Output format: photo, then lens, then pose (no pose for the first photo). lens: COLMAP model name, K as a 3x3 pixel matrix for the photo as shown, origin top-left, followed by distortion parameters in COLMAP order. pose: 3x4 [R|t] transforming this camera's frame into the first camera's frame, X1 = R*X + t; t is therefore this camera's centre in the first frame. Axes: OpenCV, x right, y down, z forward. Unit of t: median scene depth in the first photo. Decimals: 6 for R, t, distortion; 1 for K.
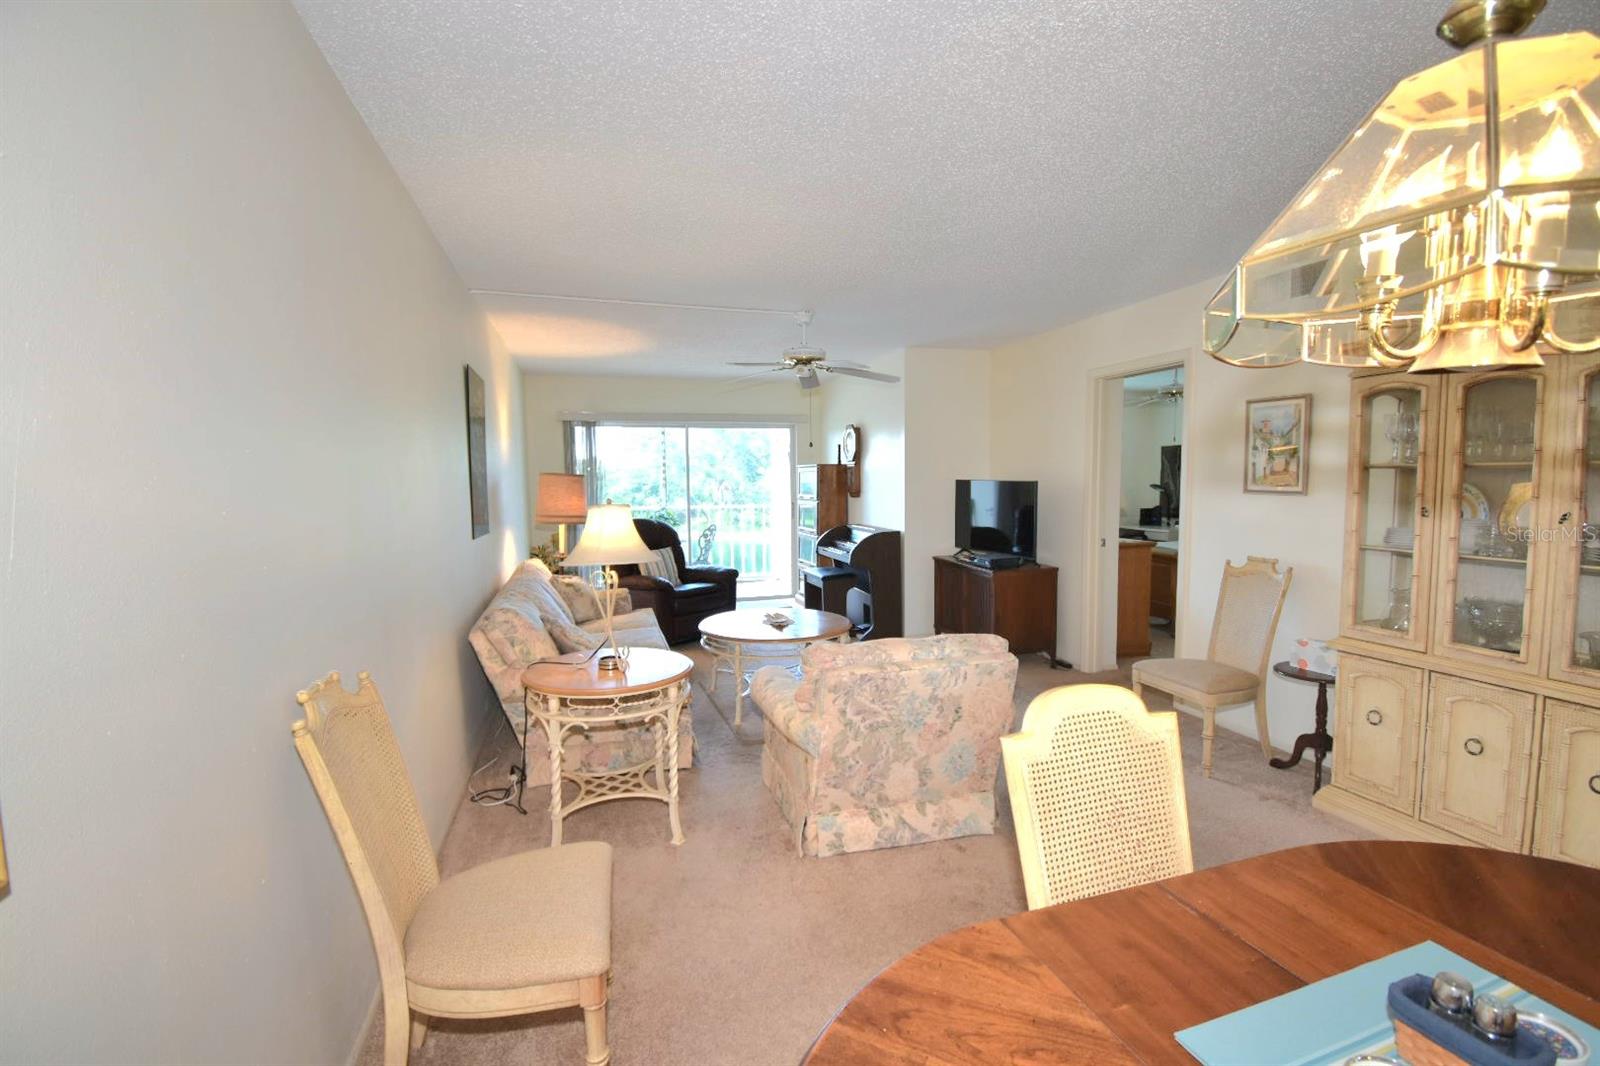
lens RADIAL K [[711.7, 0, 804.8], [0, 711.7, 537.0], [0, 0, 1]] dist [0.018882, -0.027120]
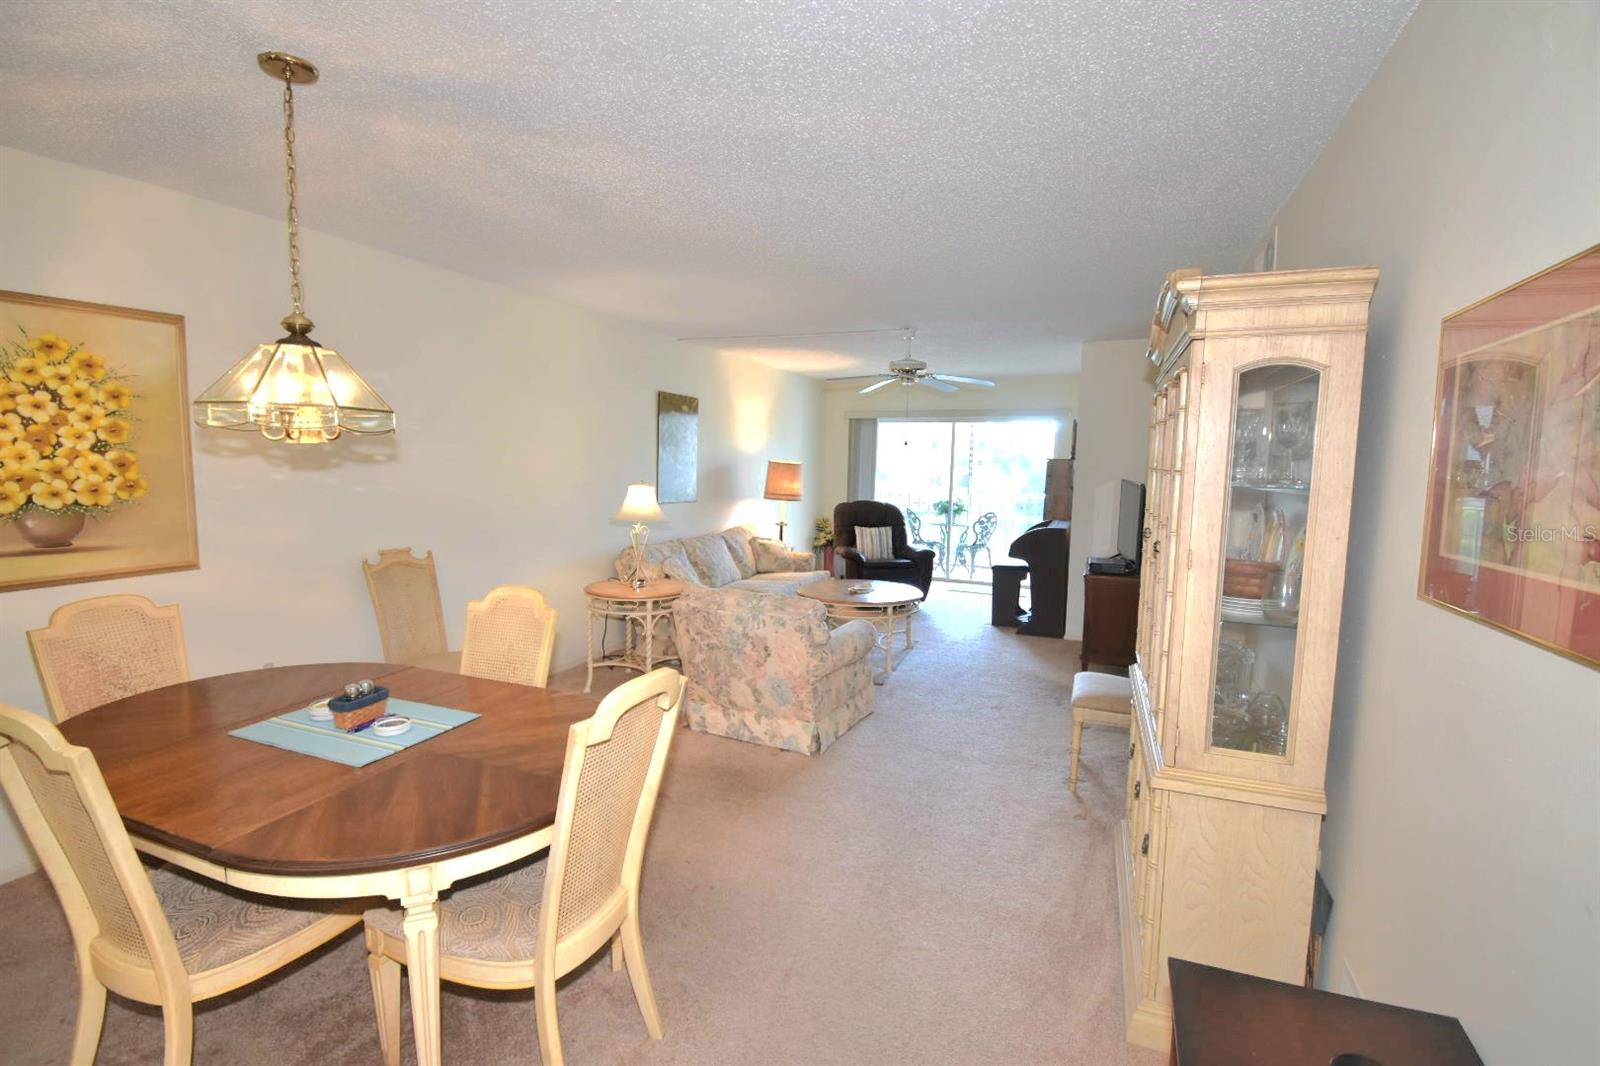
lens RADIAL K [[712.2, 0, 805.8], [0, 712.2, 537.4], [0, 0, 1]] dist [0.016758, -0.023562]
pose [[0.770319, 0.093169, -0.630816, 1.077388], [-0.079977, 0.995573, 0.049378, -0.038044], [0.632624, 0.012415, 0.774360, 0.001861]]
